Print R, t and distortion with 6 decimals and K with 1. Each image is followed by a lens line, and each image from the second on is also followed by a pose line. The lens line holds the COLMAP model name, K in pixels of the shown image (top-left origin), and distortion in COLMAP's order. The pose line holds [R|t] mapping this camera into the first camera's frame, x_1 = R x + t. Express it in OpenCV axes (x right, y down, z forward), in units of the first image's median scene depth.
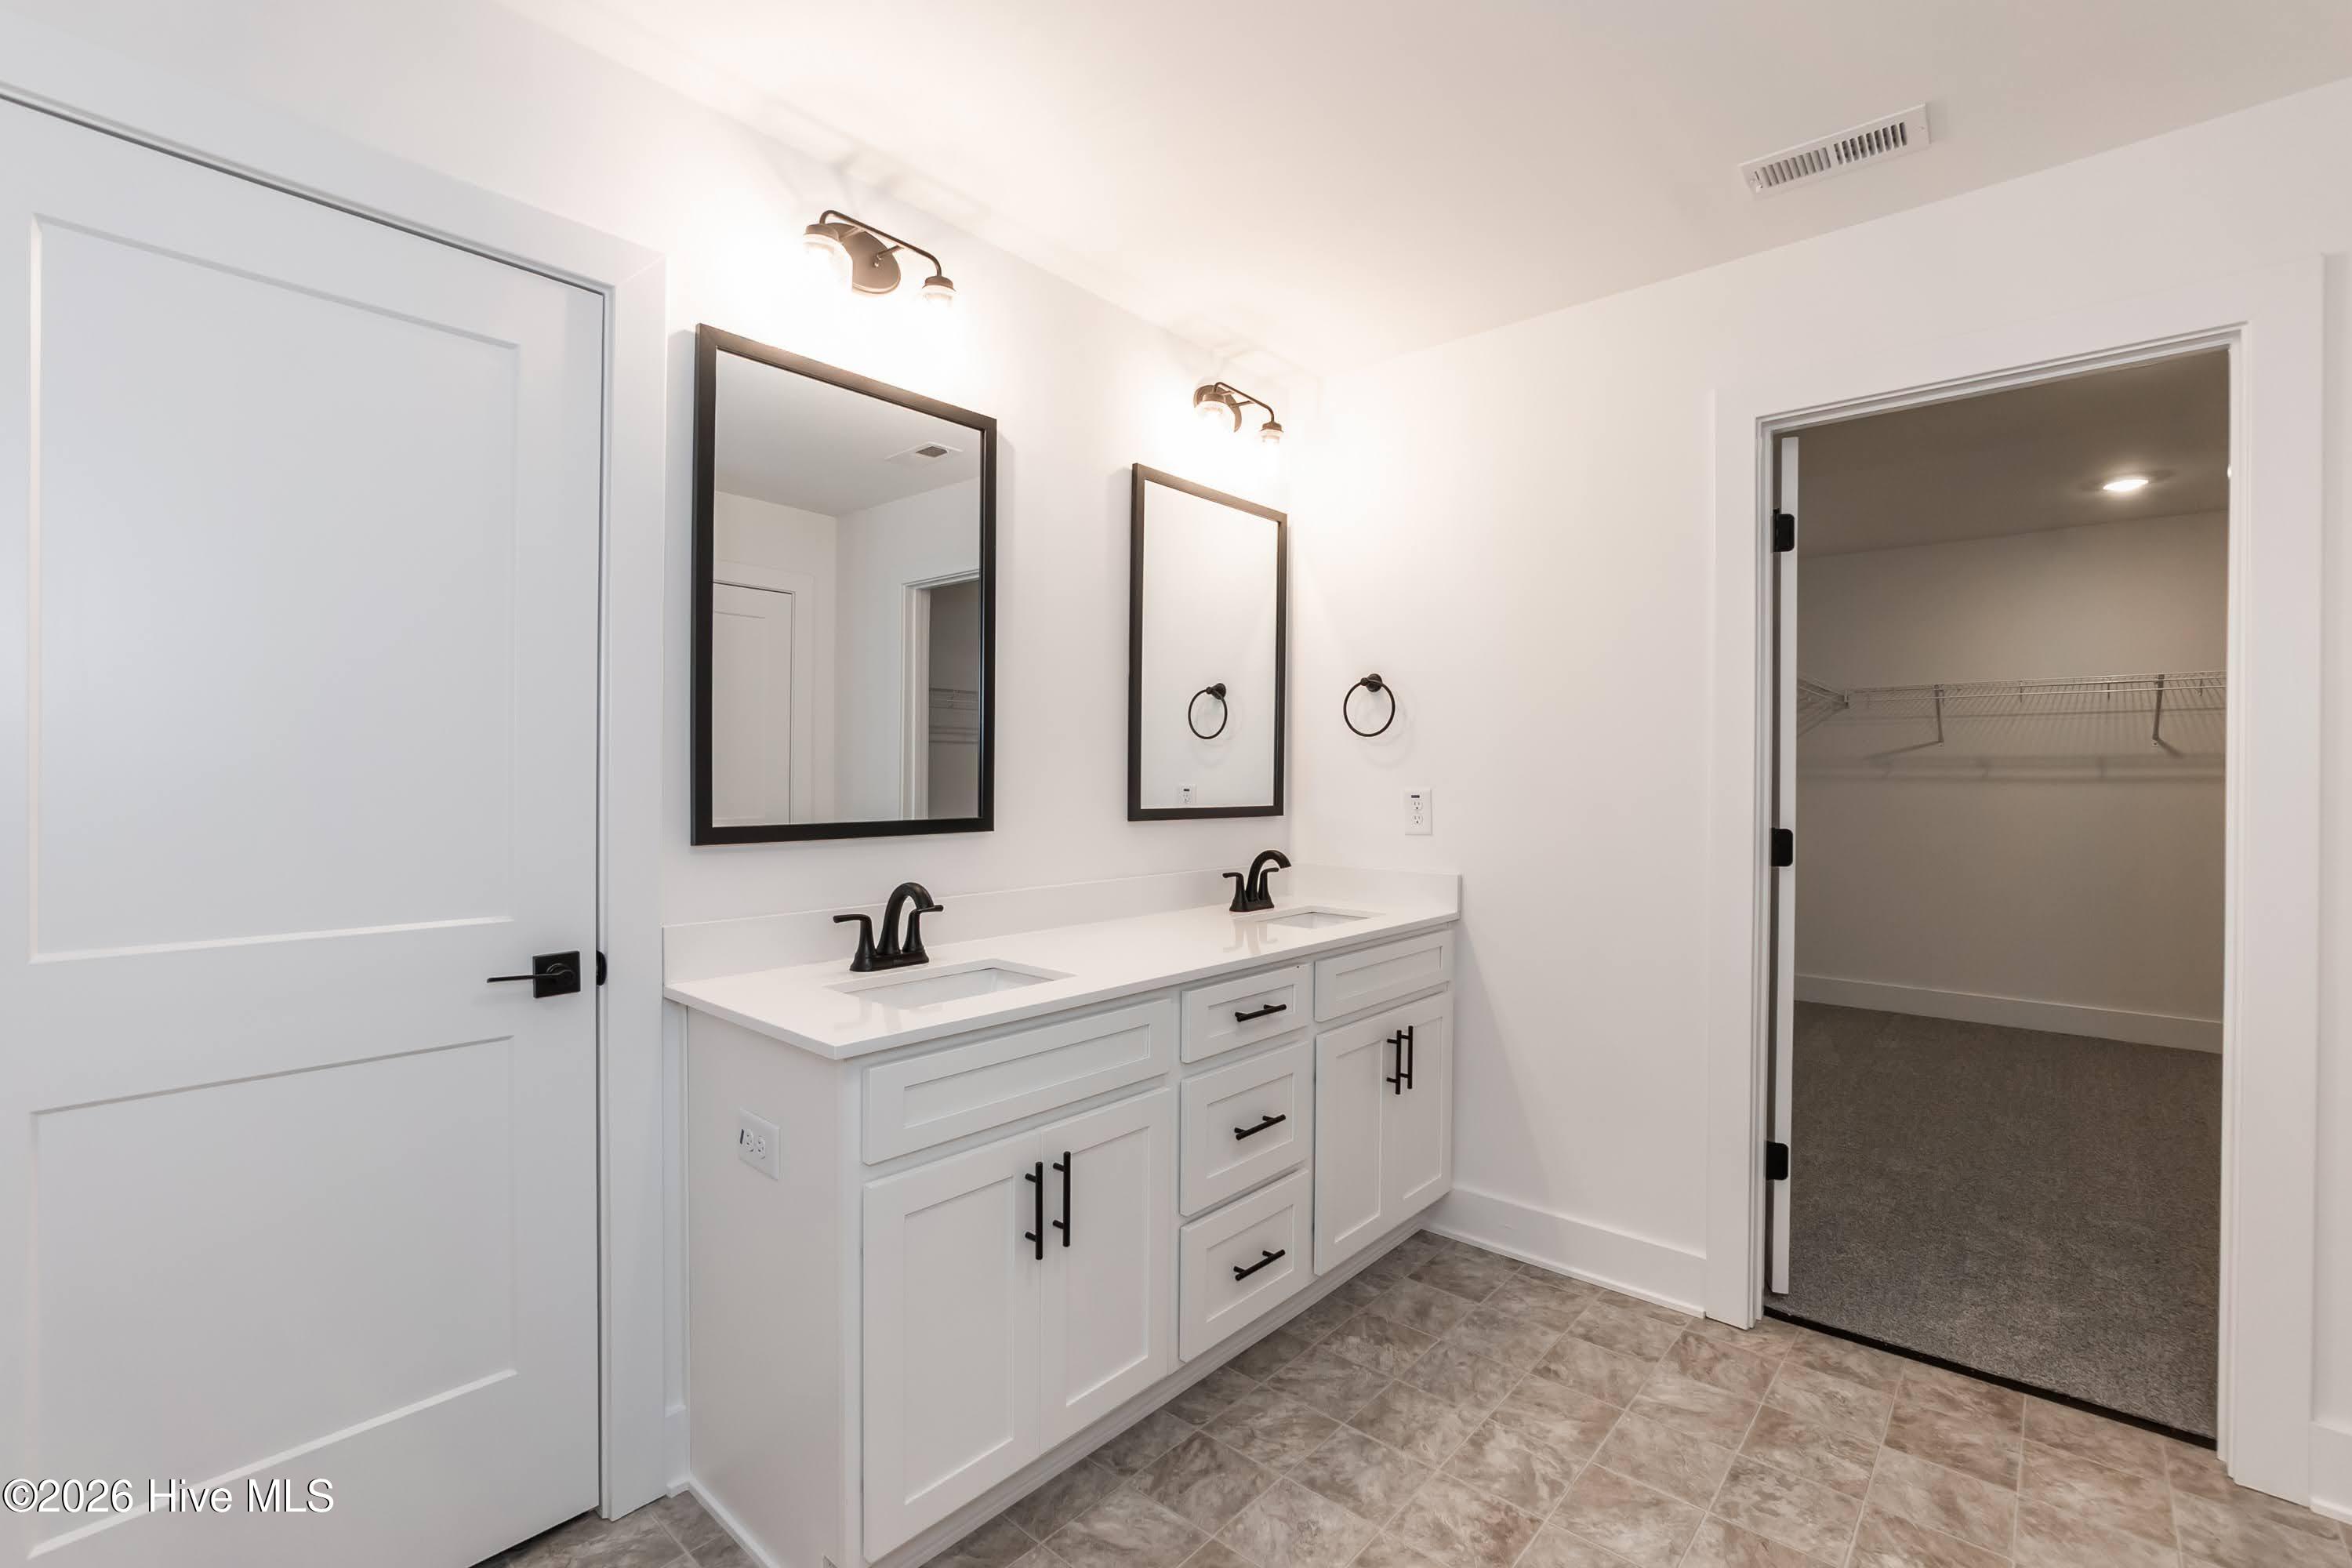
lens RADIAL K [[1054.0, 0, 1179.3], [0, 1054.0, 795.1], [0, 0, 1]] dist [0.002343, 0.001936]
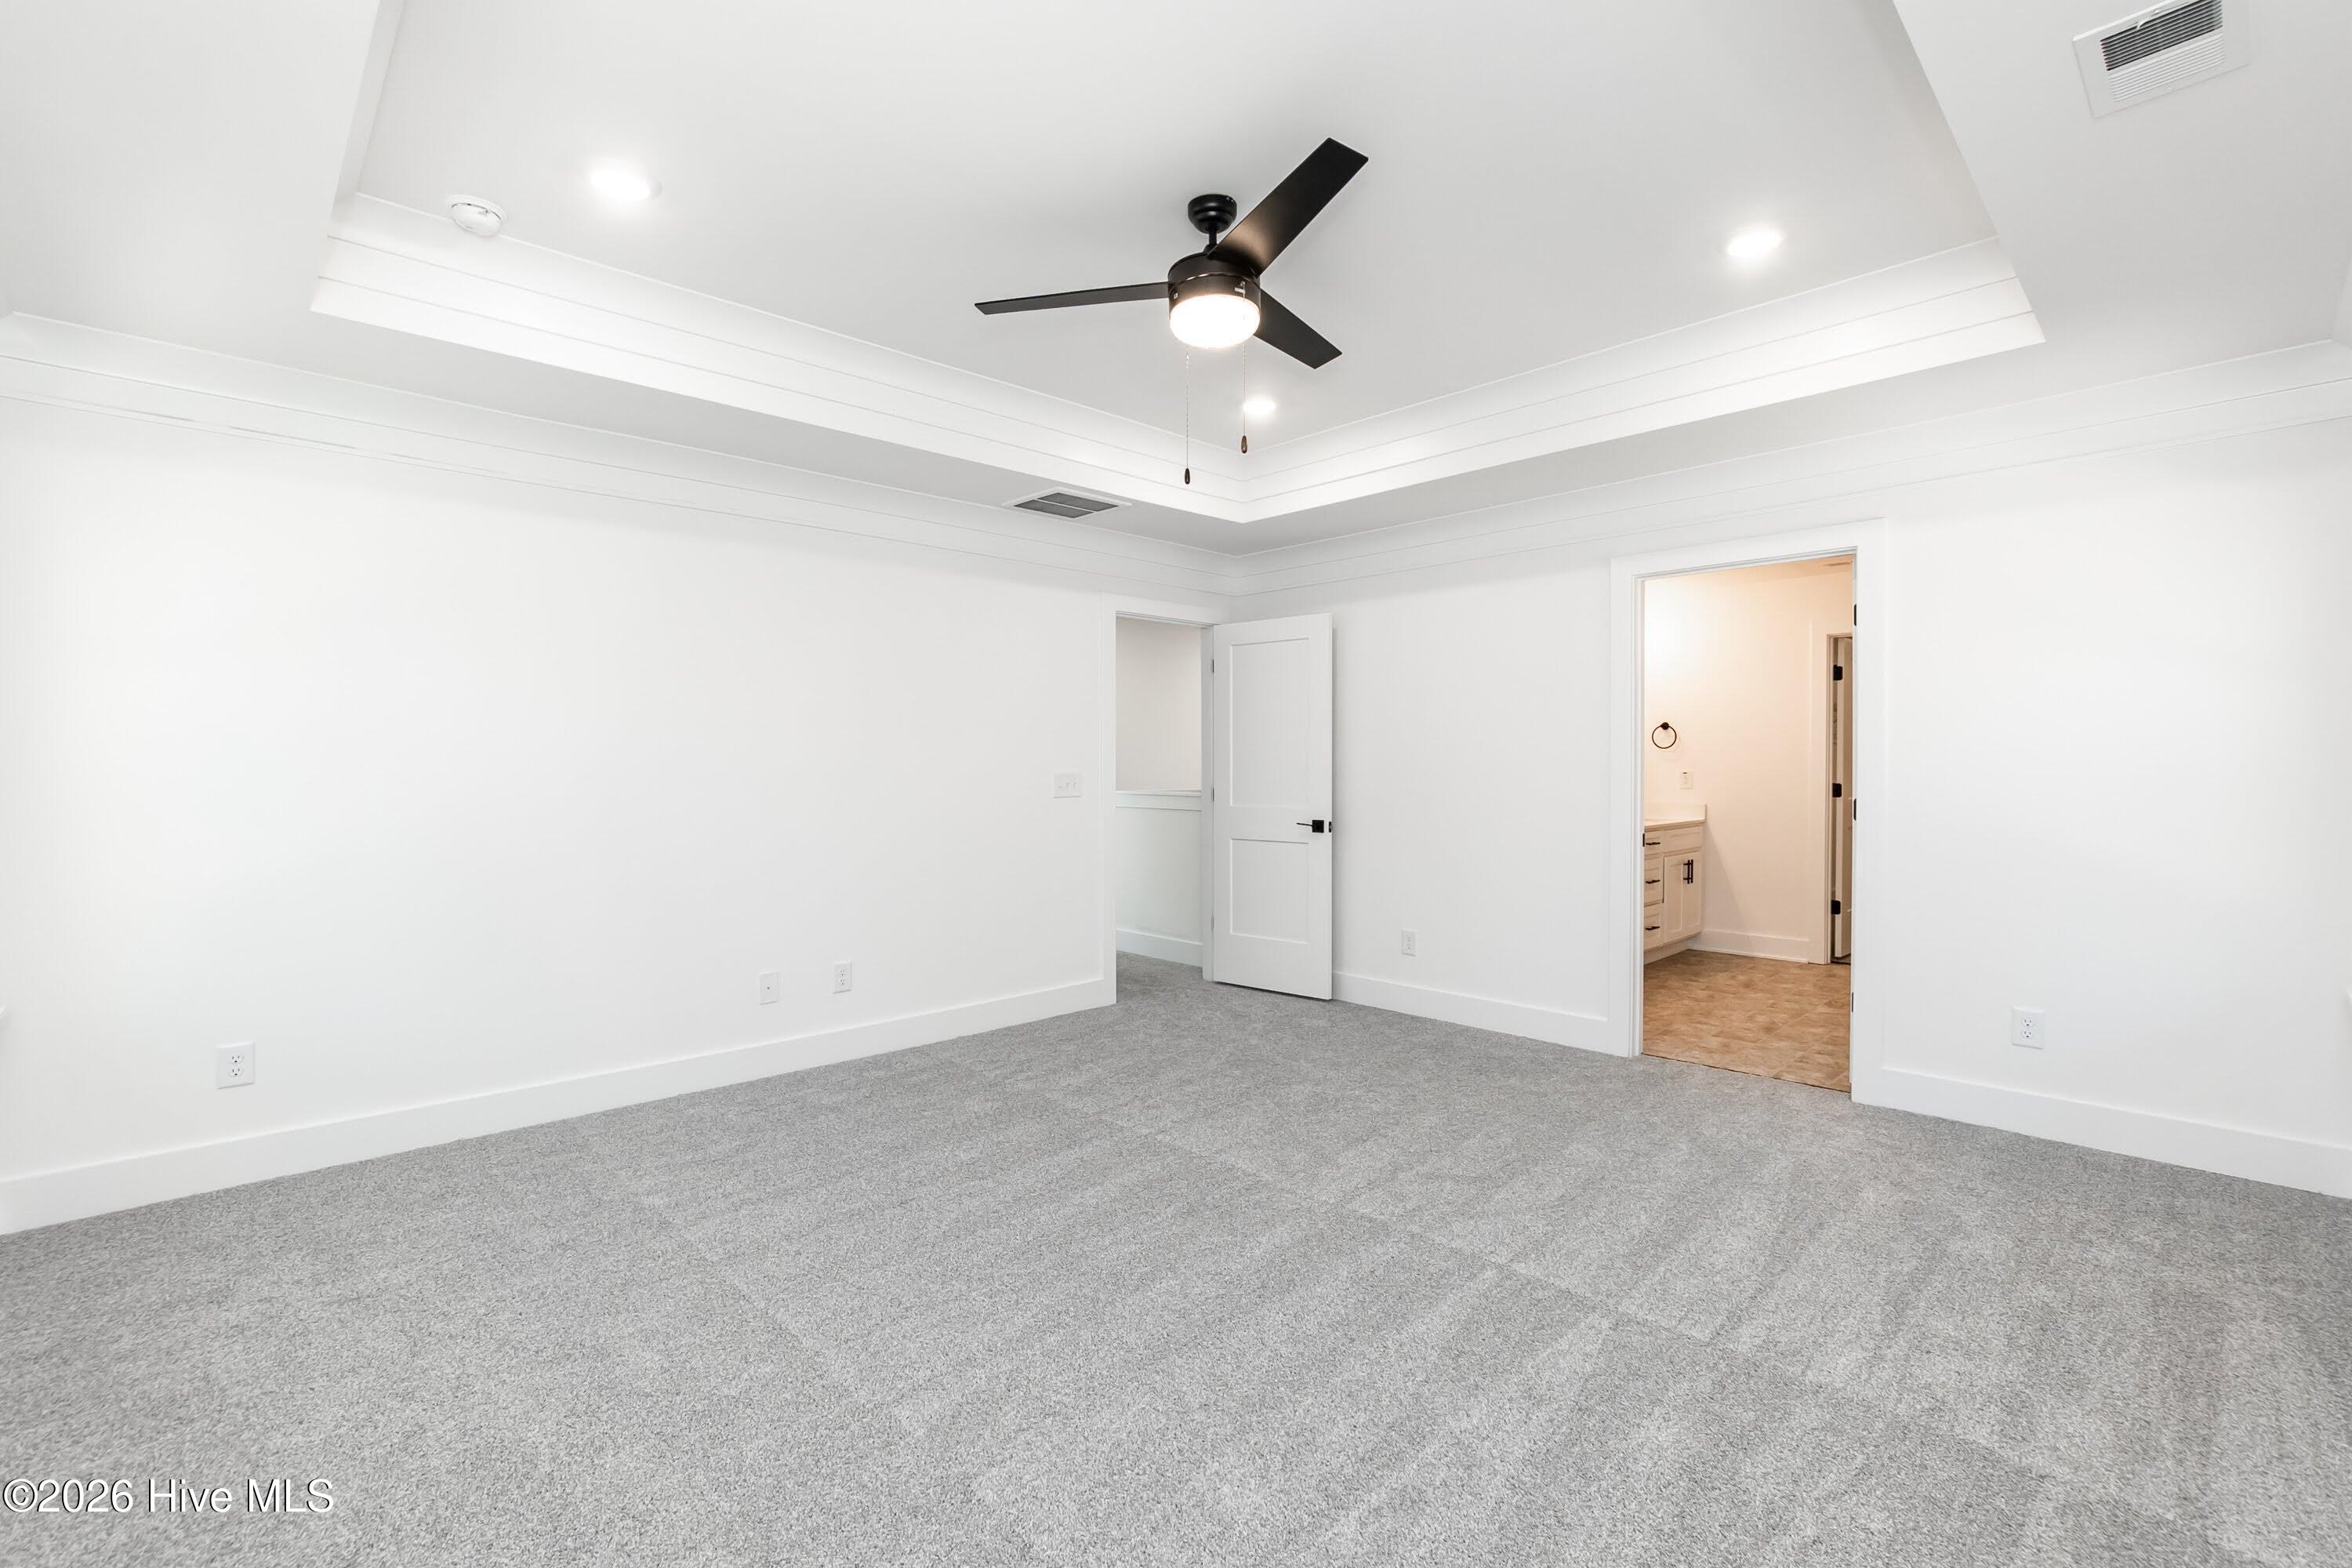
lens RADIAL K [[1054.0, 0, 1171.4], [0, 1054.0, 780.2], [0, 0, 1]] dist [0.002343, 0.001936]
pose [[0.995794, -0.009722, -0.091100, -0.985659], [0.010705, 0.999890, 0.010306, -0.025371], [0.090989, -0.011238, 0.995788, -2.061816]]
